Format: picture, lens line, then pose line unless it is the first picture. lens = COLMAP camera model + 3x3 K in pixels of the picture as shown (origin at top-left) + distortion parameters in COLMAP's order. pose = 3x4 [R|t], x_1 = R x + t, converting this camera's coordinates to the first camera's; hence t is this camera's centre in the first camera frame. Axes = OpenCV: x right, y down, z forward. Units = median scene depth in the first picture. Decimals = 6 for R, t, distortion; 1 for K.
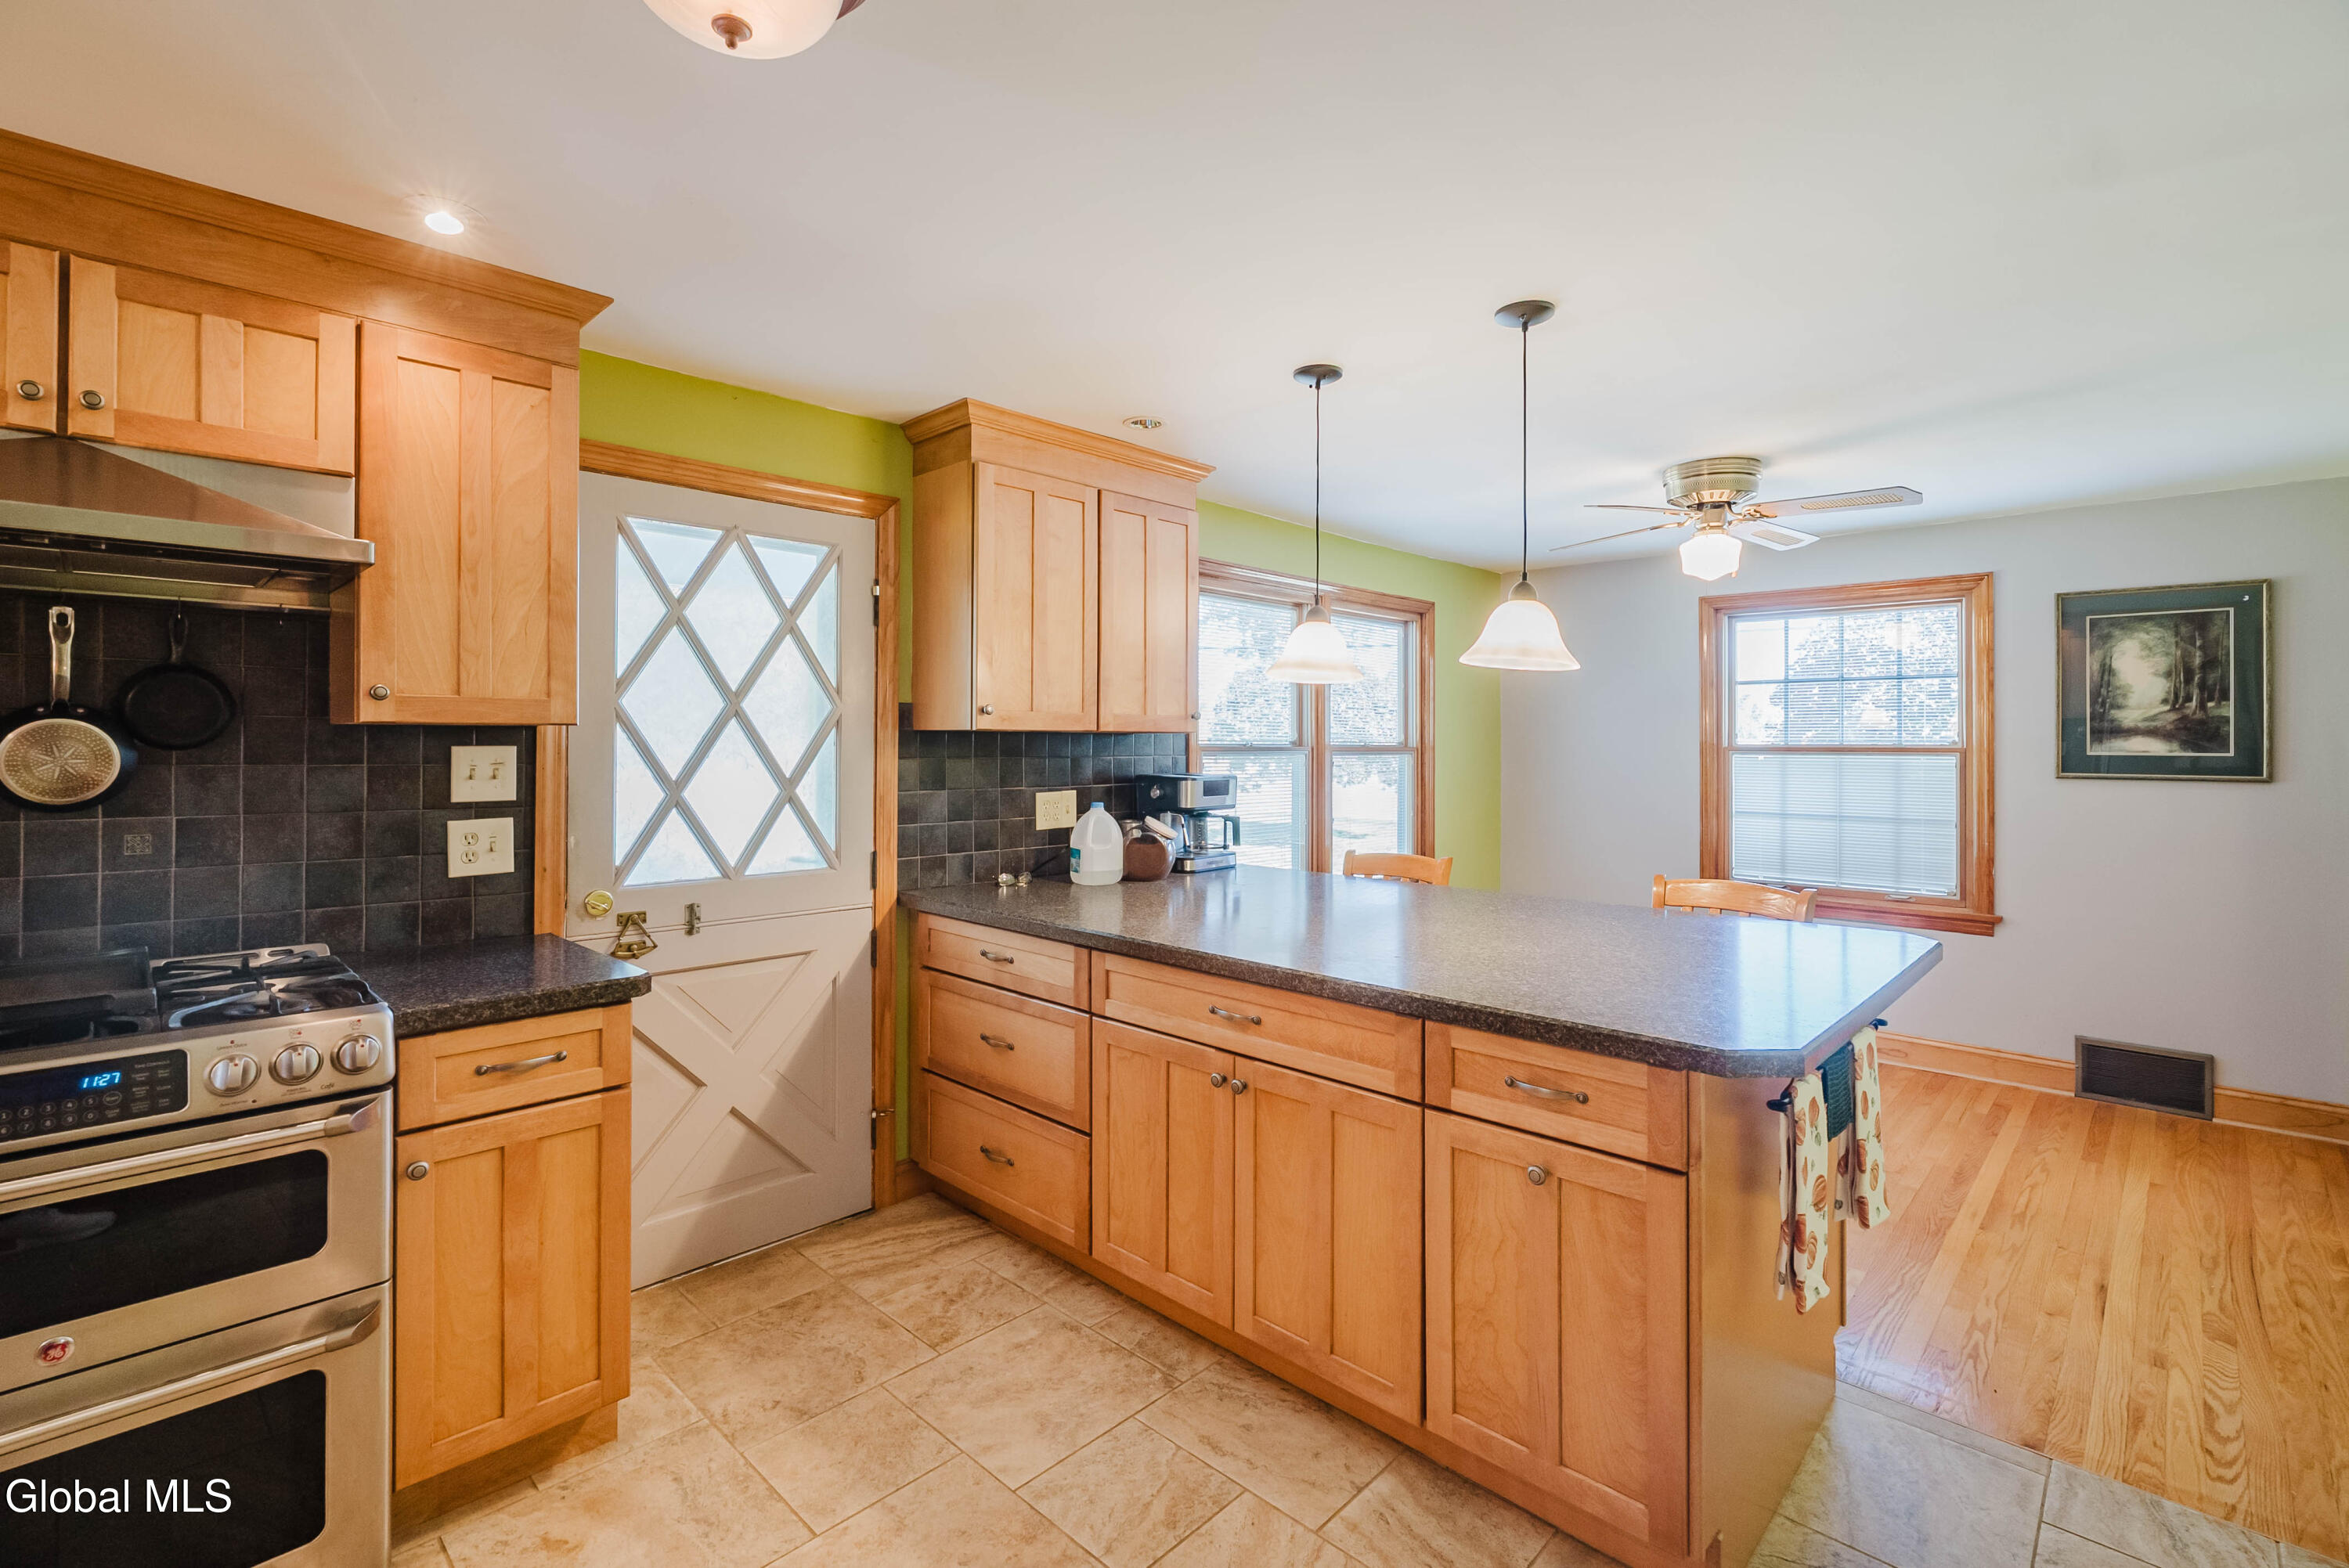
lens RADIAL K [[1069.5, 0, 1156.9], [0, 1069.5, 733.4], [0, 0, 1]] dist [-0.000022, -0.000007]
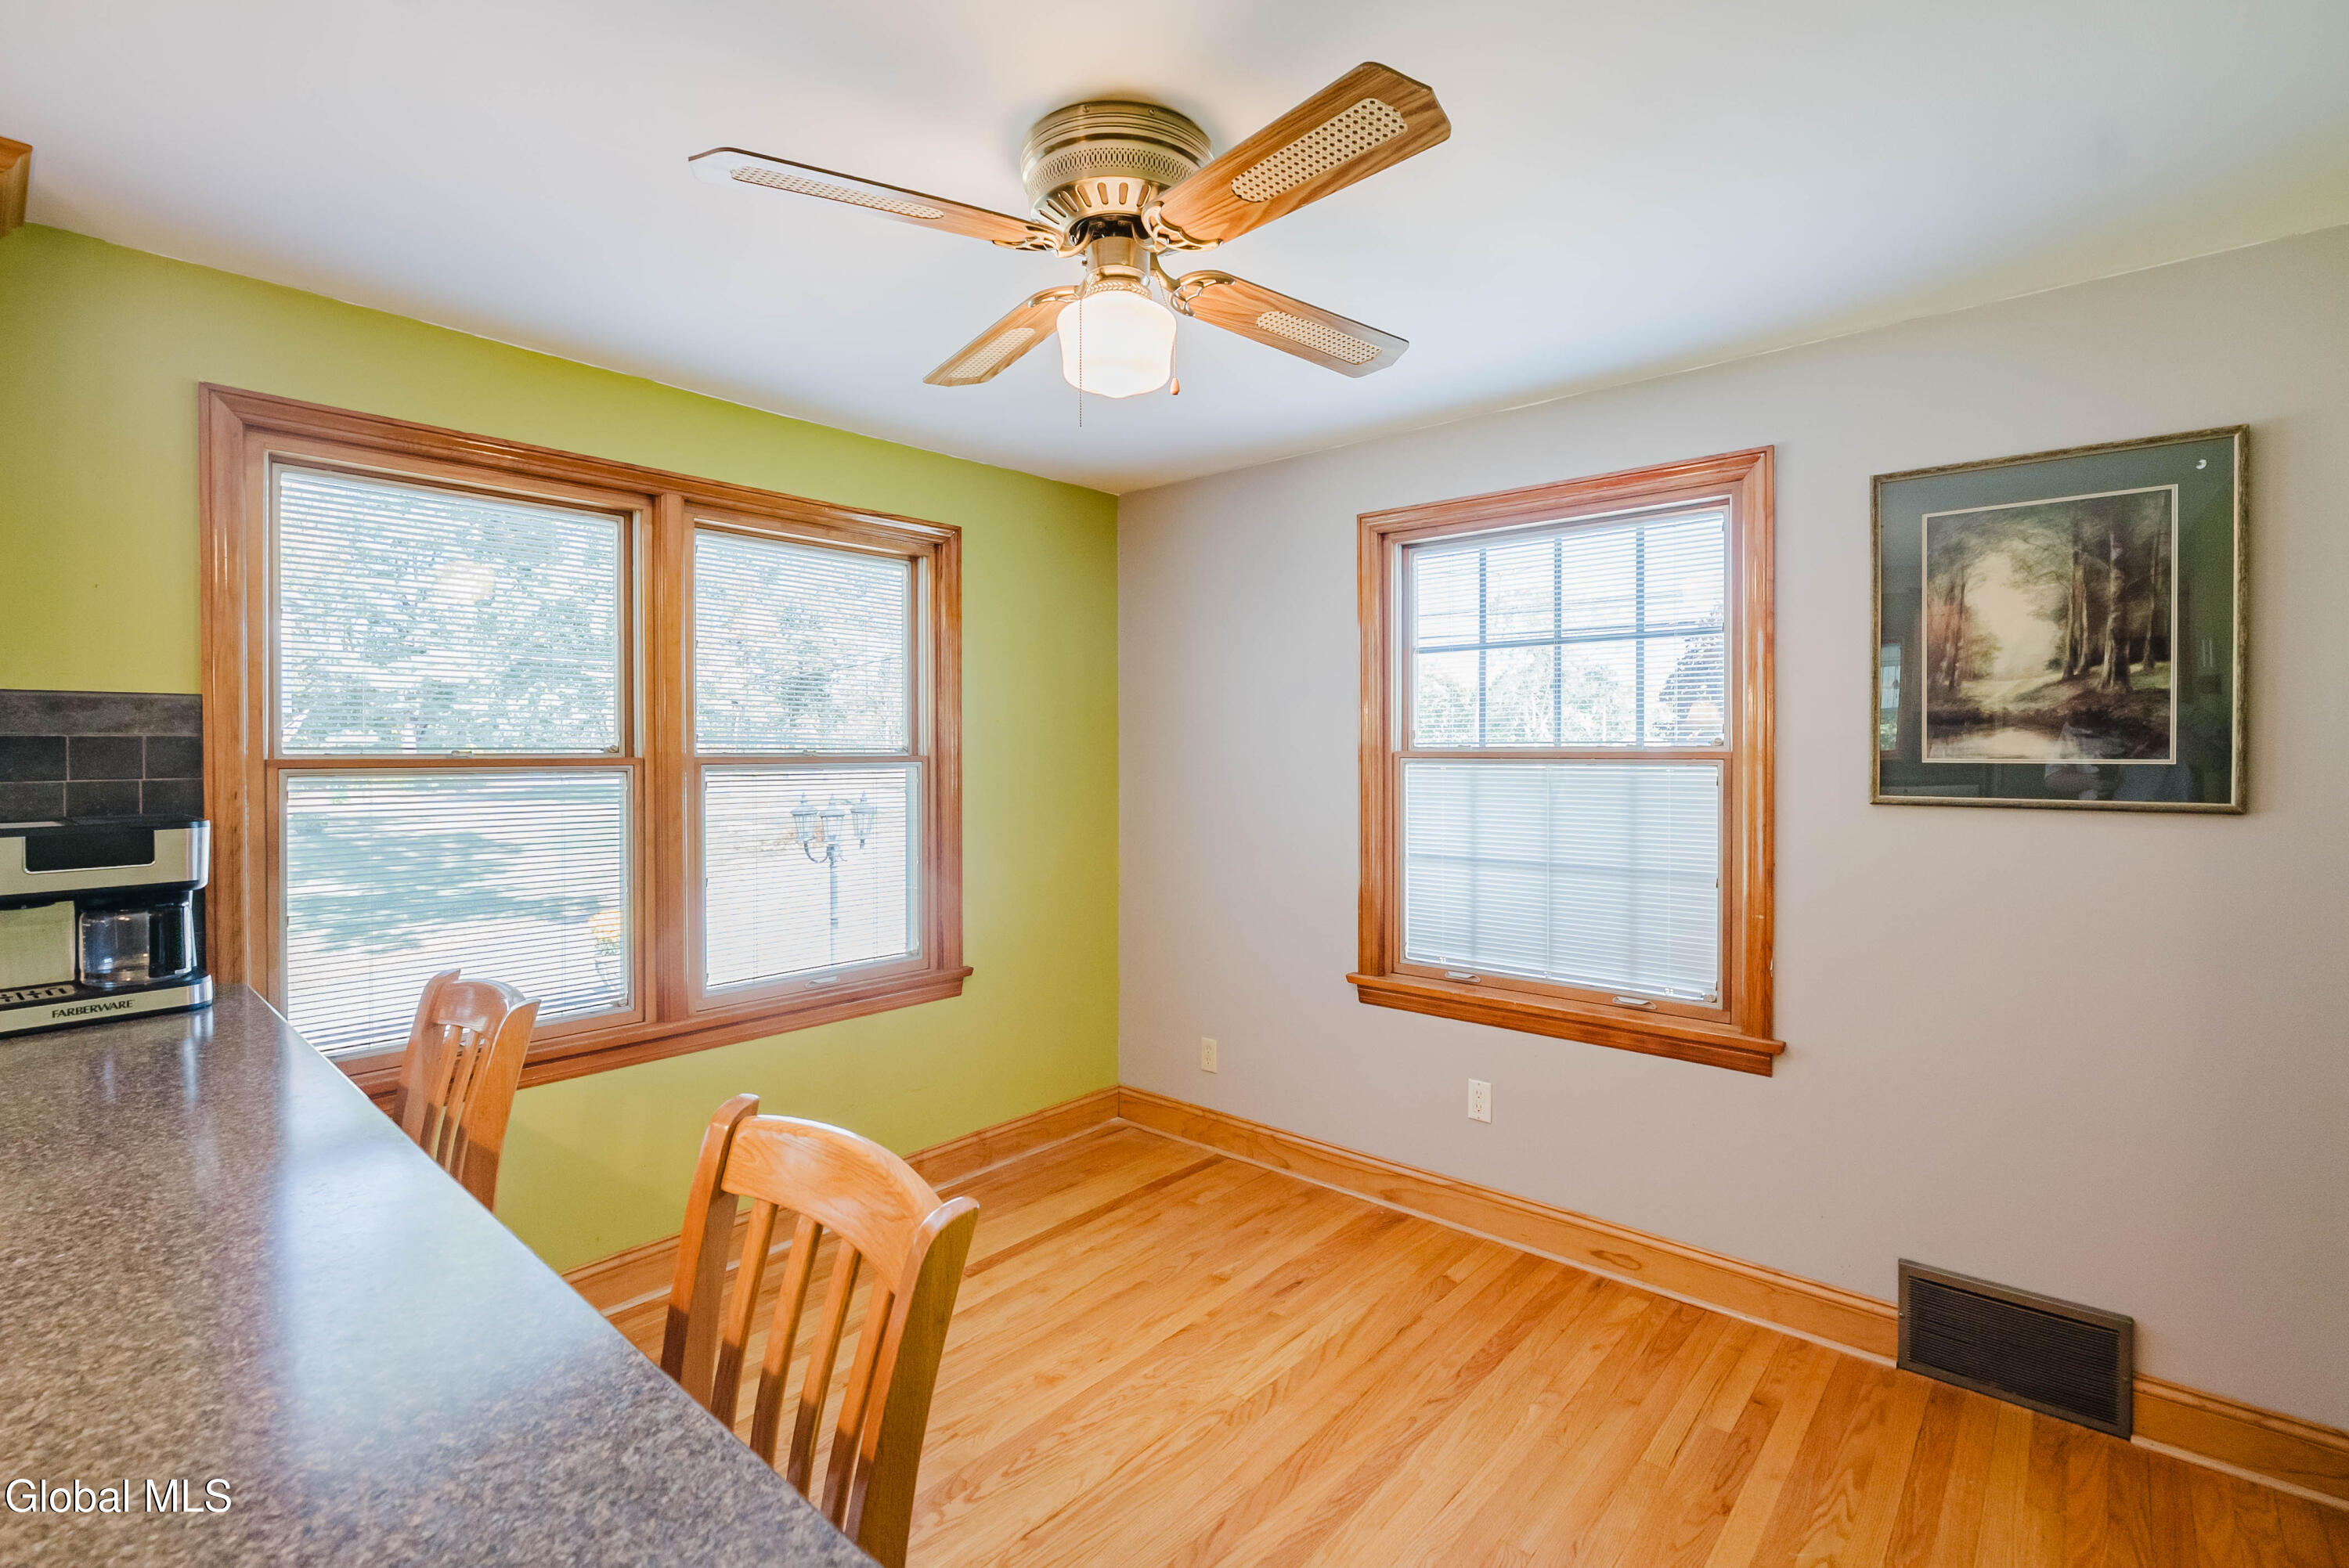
lens RADIAL K [[1066.9, 0, 1170.5], [0, 1066.9, 758.0], [0, 0, 1]] dist [-0.000279, 0.000420]
pose [[0.998622, -0.005886, 0.052145, 0.447150], [0.005016, 0.999846, 0.016789, 0.006107], [-0.052236, -0.016504, 0.998498, 0.462577]]
